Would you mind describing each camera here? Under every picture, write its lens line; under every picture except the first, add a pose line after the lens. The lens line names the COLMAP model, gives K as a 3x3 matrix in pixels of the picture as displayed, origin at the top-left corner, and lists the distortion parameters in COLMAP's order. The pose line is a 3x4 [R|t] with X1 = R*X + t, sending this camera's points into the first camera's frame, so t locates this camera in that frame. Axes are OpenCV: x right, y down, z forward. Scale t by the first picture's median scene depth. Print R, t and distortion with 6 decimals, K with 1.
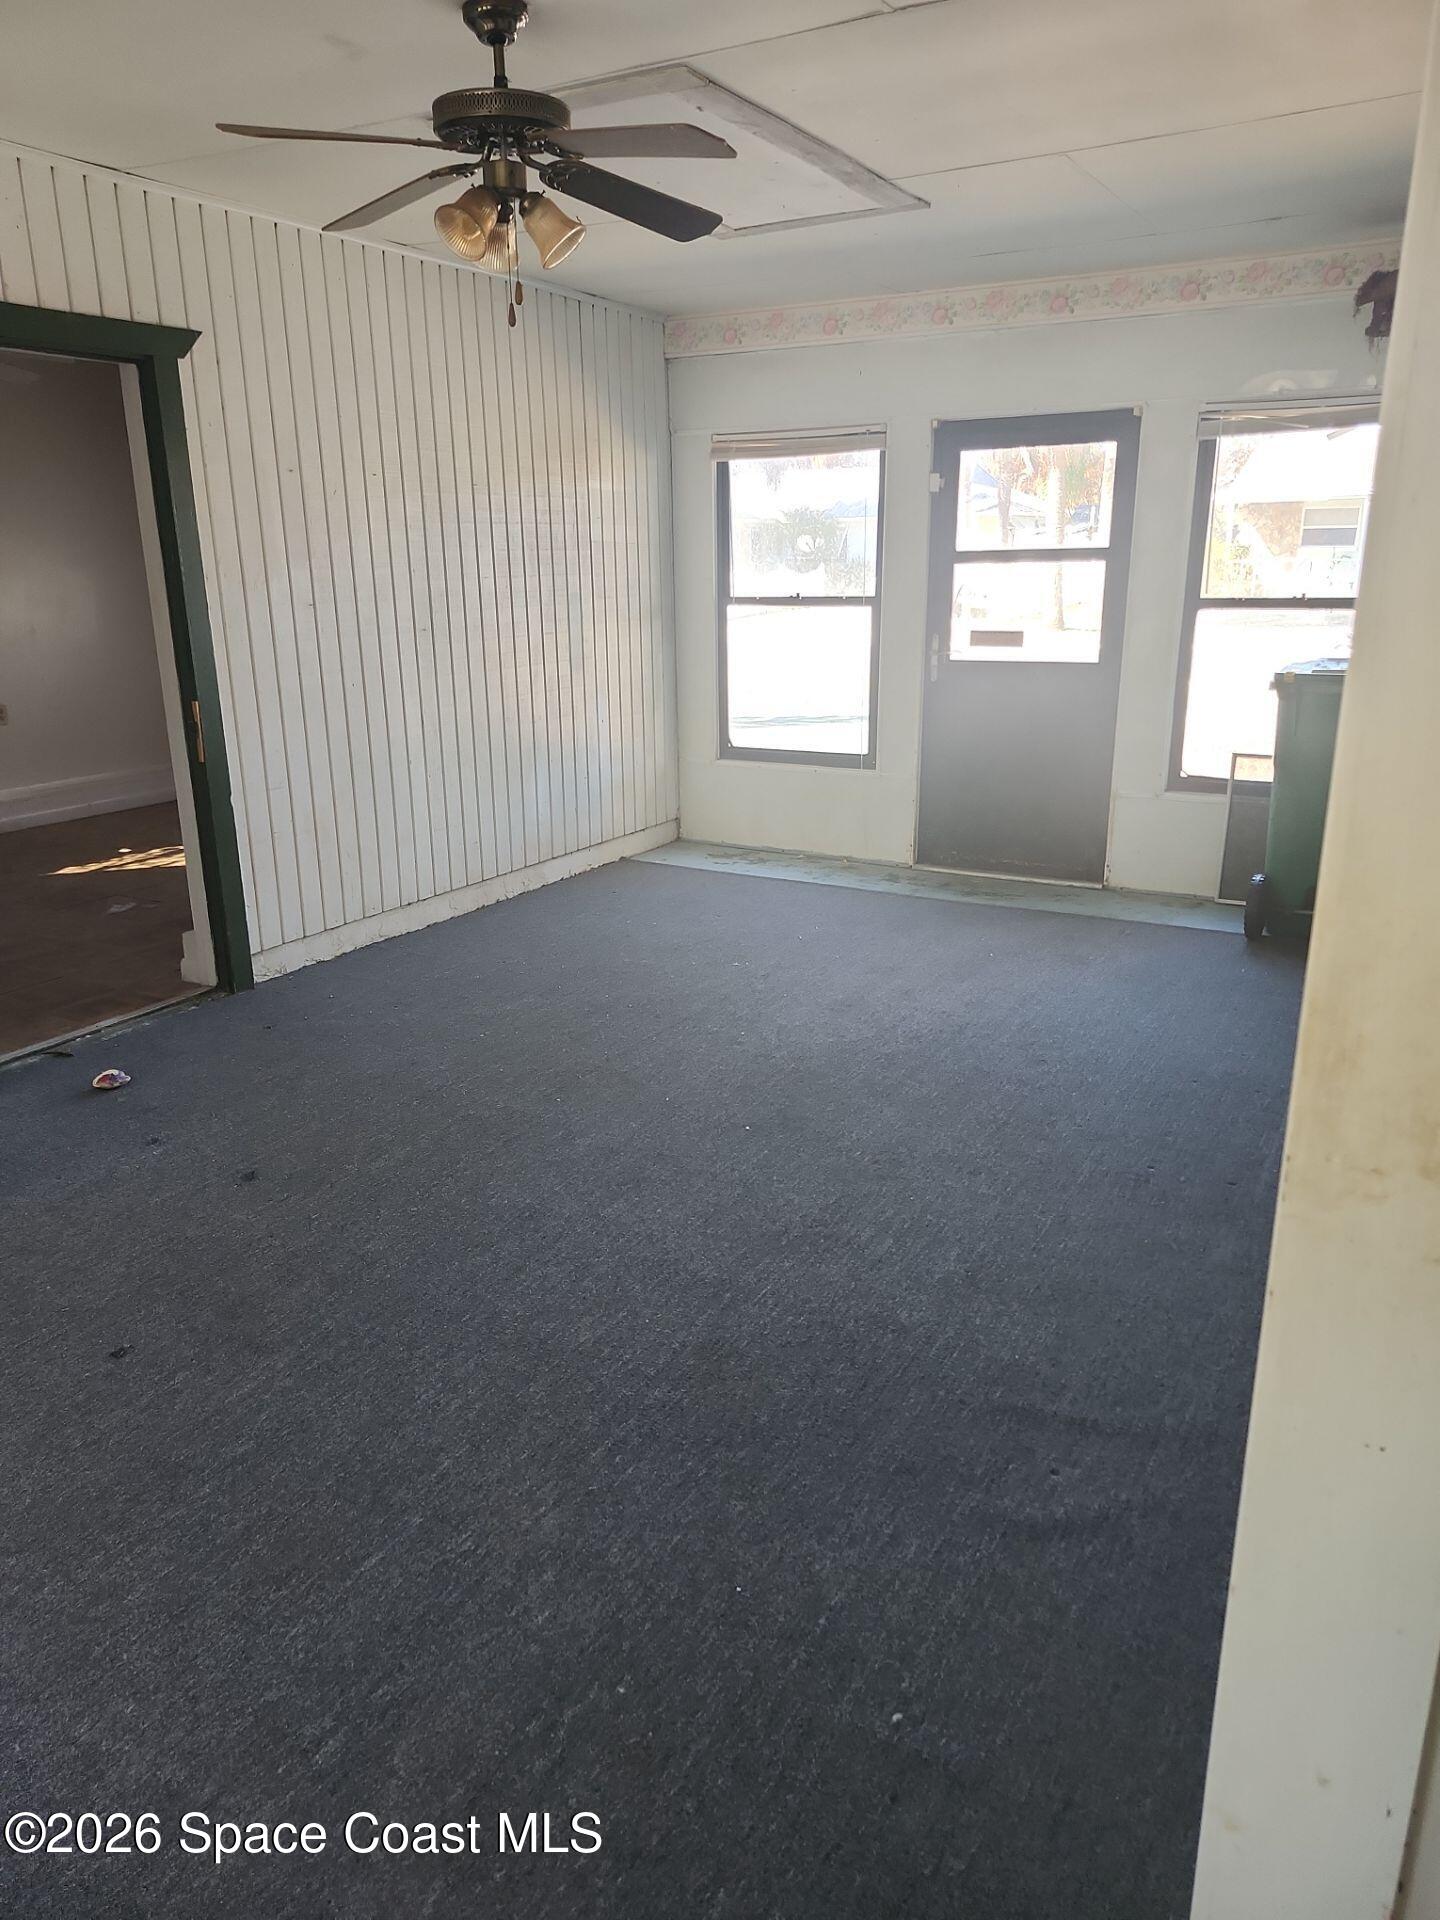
lens RADIAL K [[1347.4, 0, 721.0], [0, 1347.4, 954.2], [0, 0, 1]] dist [0.052788, -0.049447]
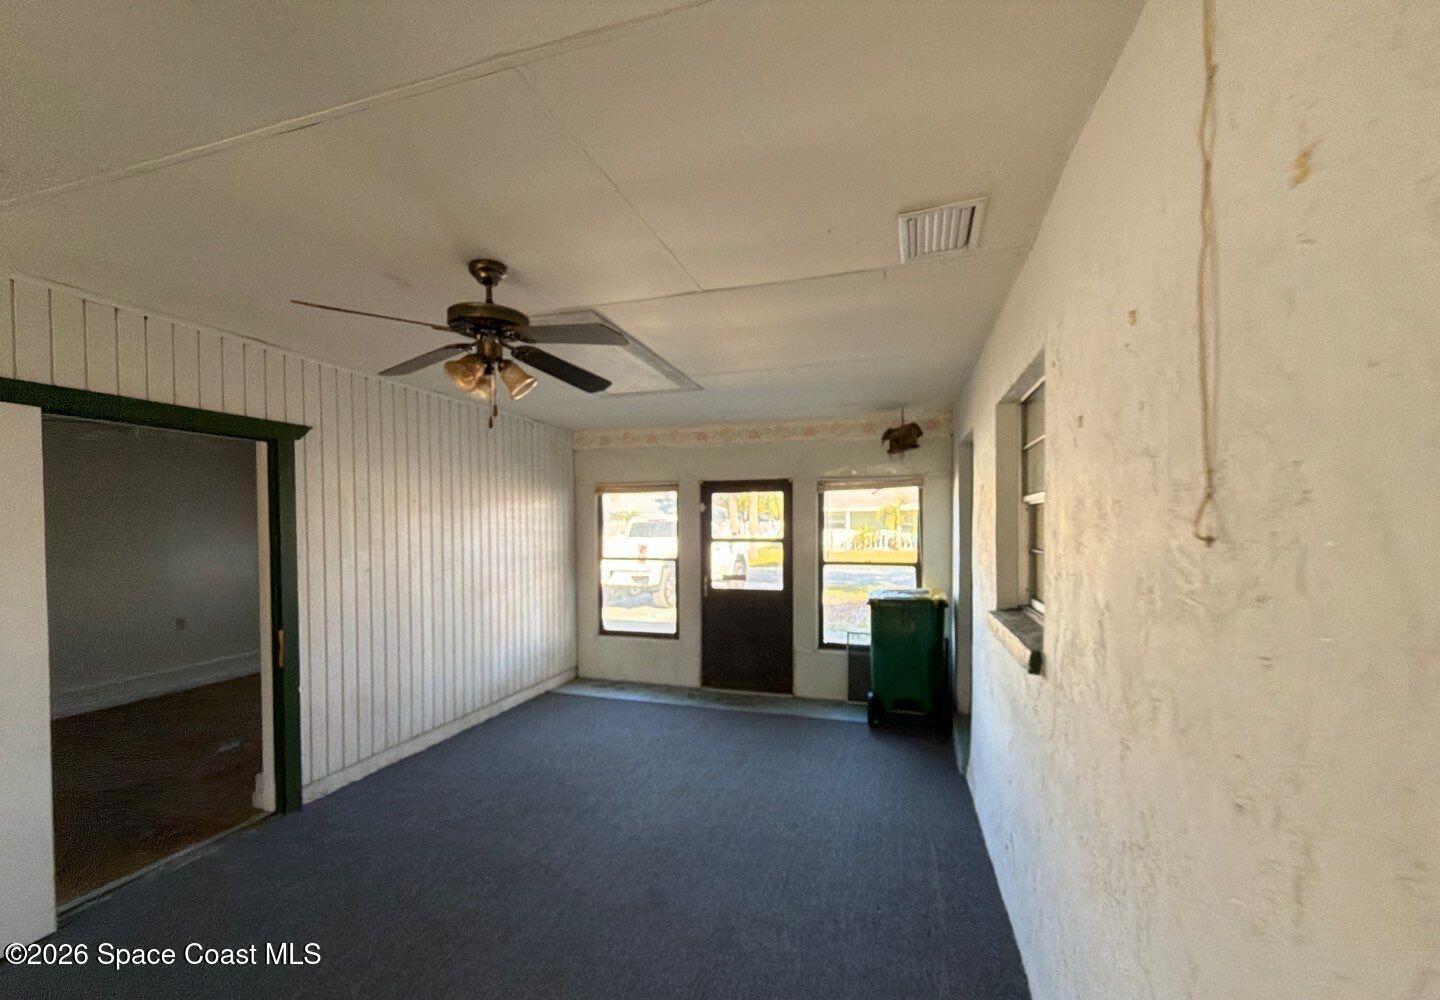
lens RADIAL K [[573.1, 0, 726.2], [0, 573.1, 540.1], [0, 0, 1]] dist [-0.003367, -0.000183]
pose [[0.973113, 0.002356, 0.230316, -0.018453], [0.058064, 0.965143, -0.255202, -0.075960], [-0.222889, 0.261713, 0.939056, 0.180636]]
